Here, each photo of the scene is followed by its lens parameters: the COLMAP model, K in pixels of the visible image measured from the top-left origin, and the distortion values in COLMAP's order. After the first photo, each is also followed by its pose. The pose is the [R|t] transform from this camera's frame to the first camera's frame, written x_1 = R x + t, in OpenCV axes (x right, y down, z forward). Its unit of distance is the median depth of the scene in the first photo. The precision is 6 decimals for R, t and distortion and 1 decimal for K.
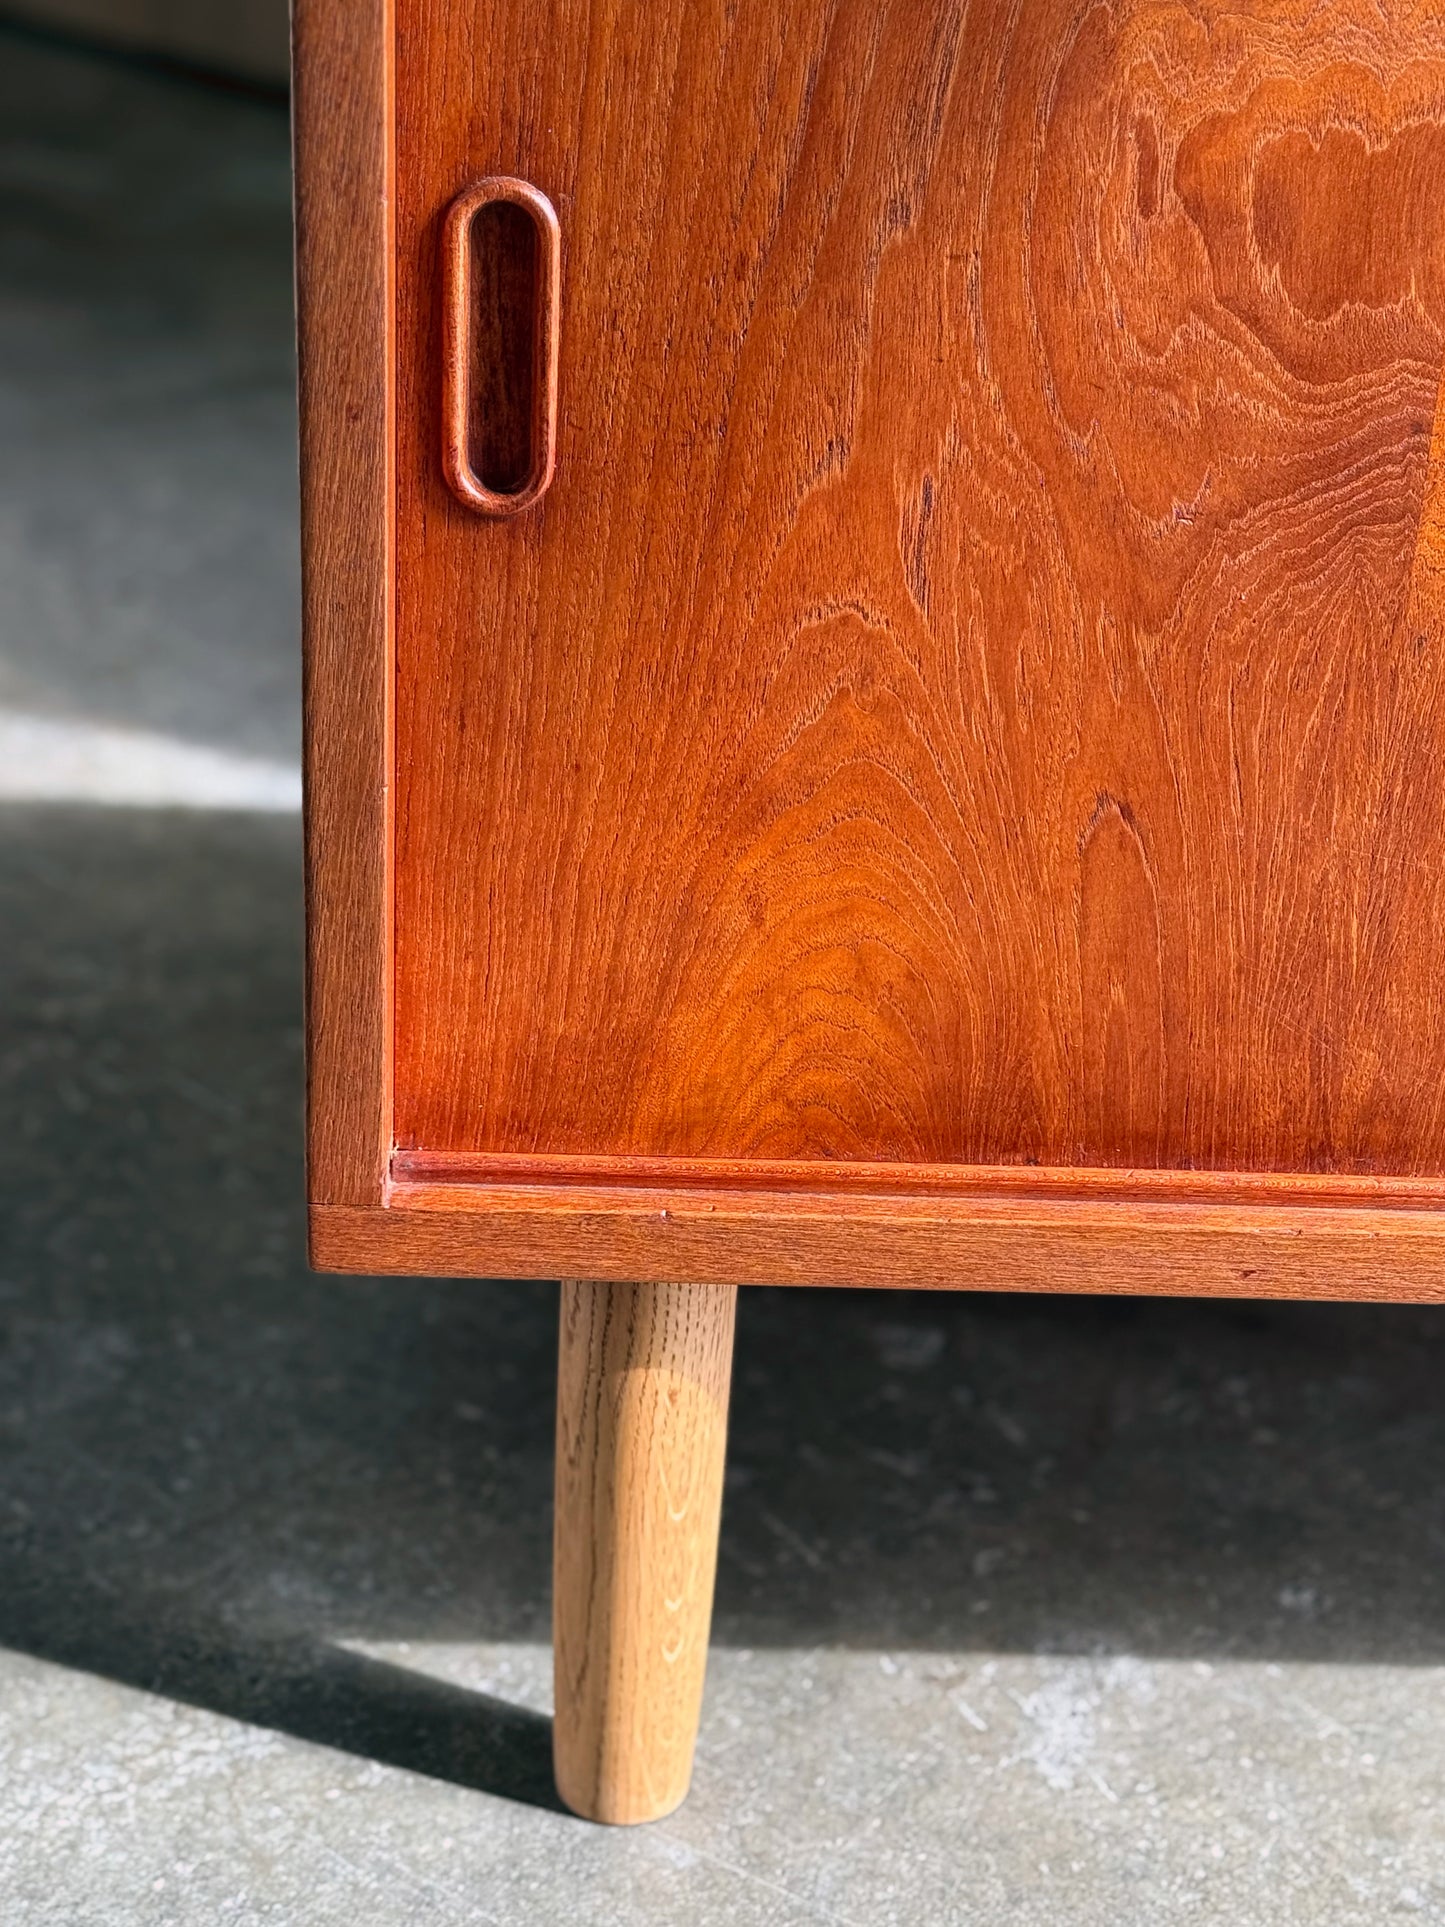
lens RADIAL K [[3453.5, 0, 722.5], [0, 3453.5, 963.5], [0, 0, 1]] dist [0.238743, -0.491647]
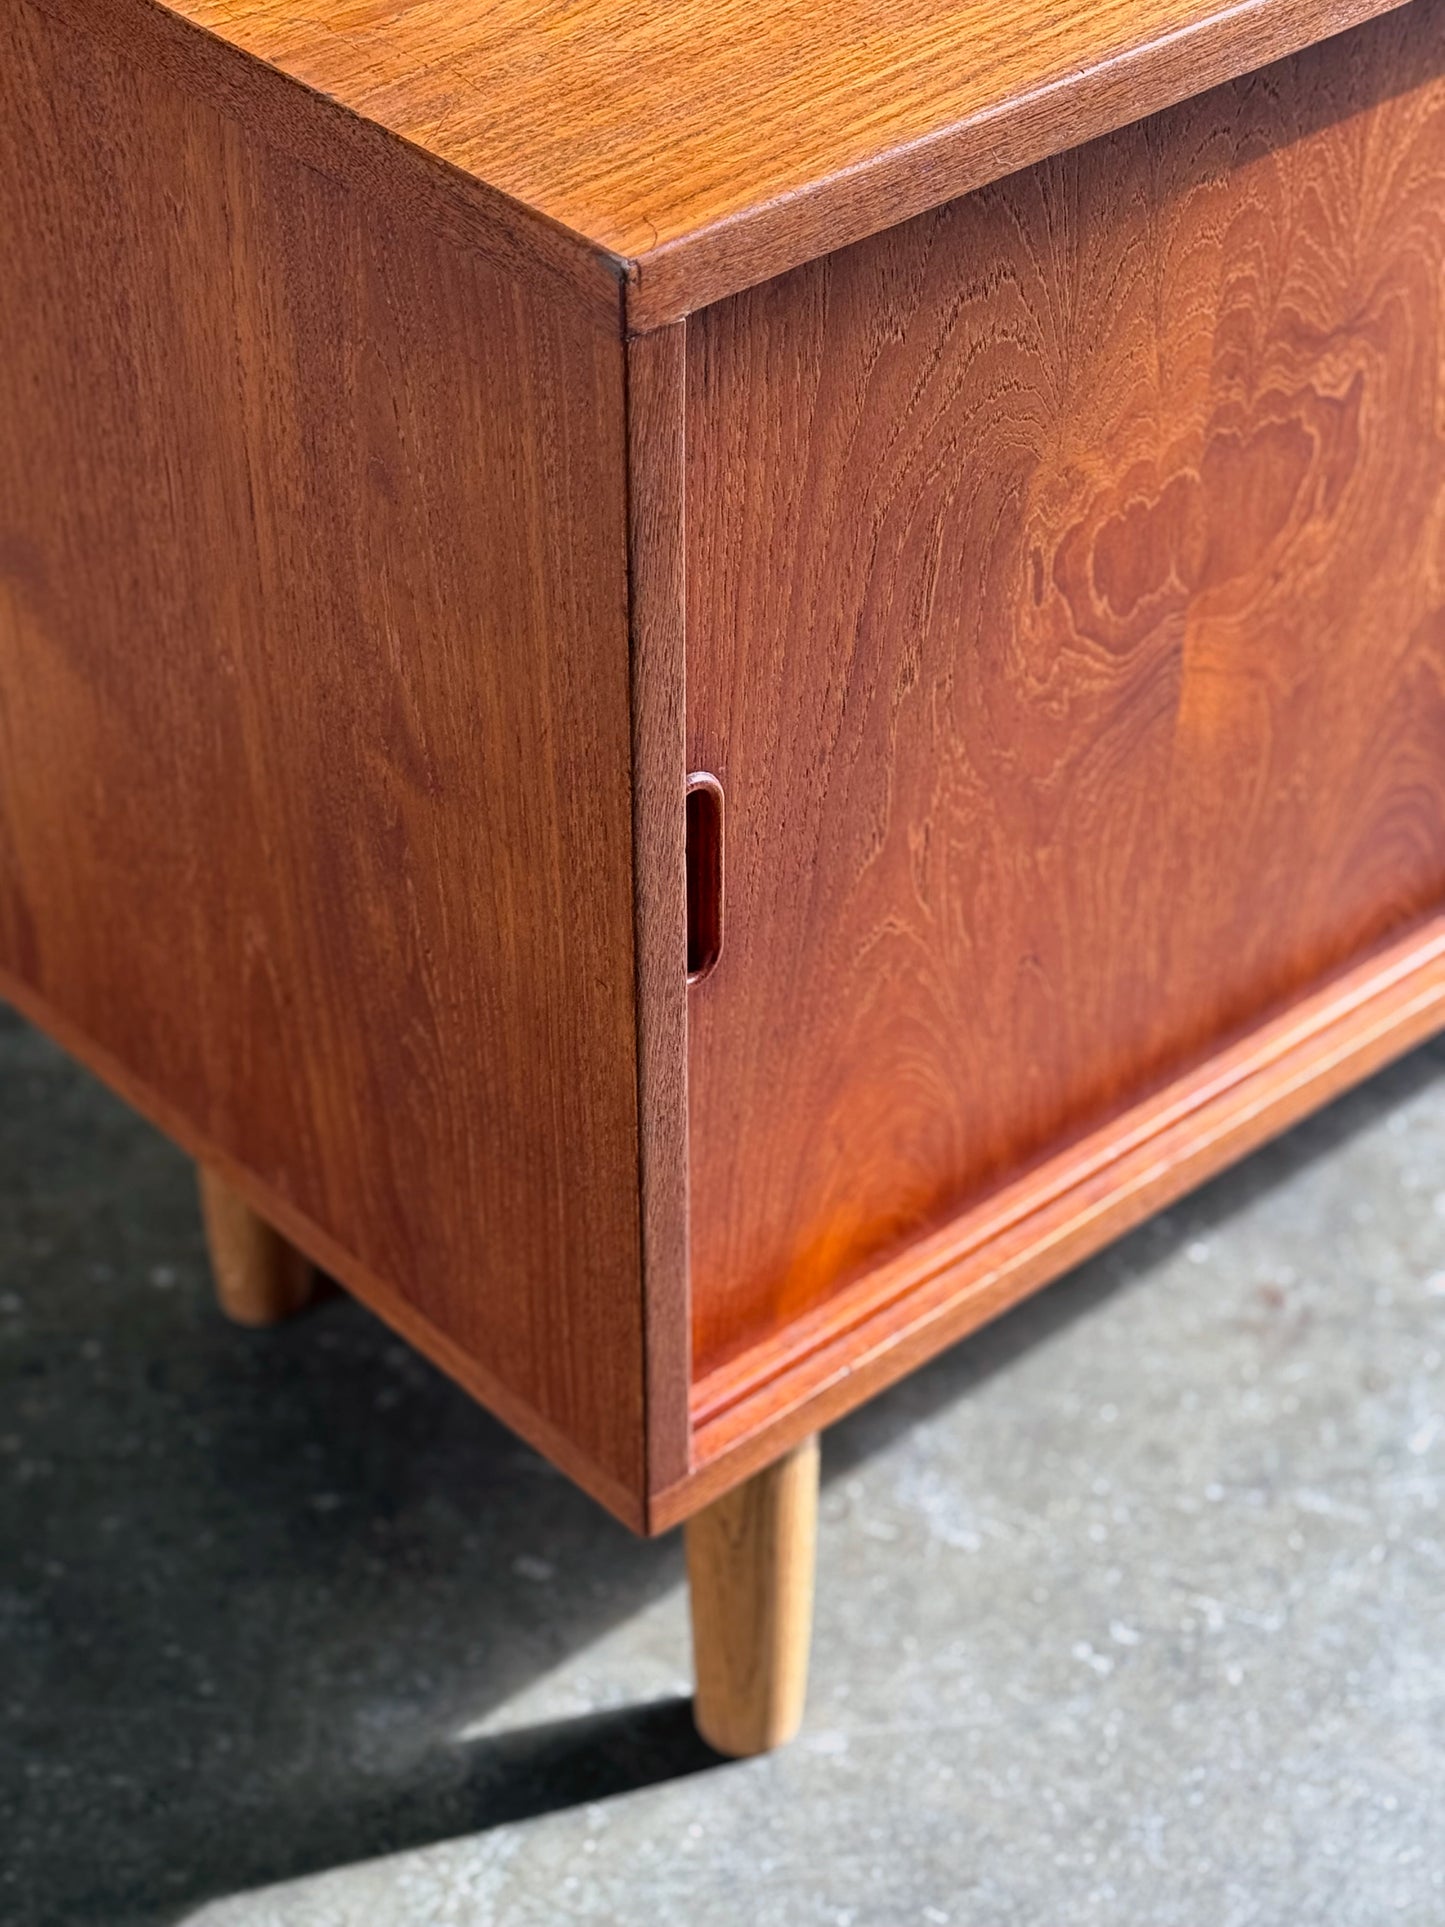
lens RADIAL K [[3843.7, 0, 722.5], [0, 3843.7, 963.5], [0, 0, 1]] dist [0.183736, -0.084156]
pose [[0.757767, -0.434827, 0.486533, -0.738405], [0.294144, 0.893188, 0.340139, -0.613287], [-0.582467, -0.114635, 0.804730, -0.153499]]
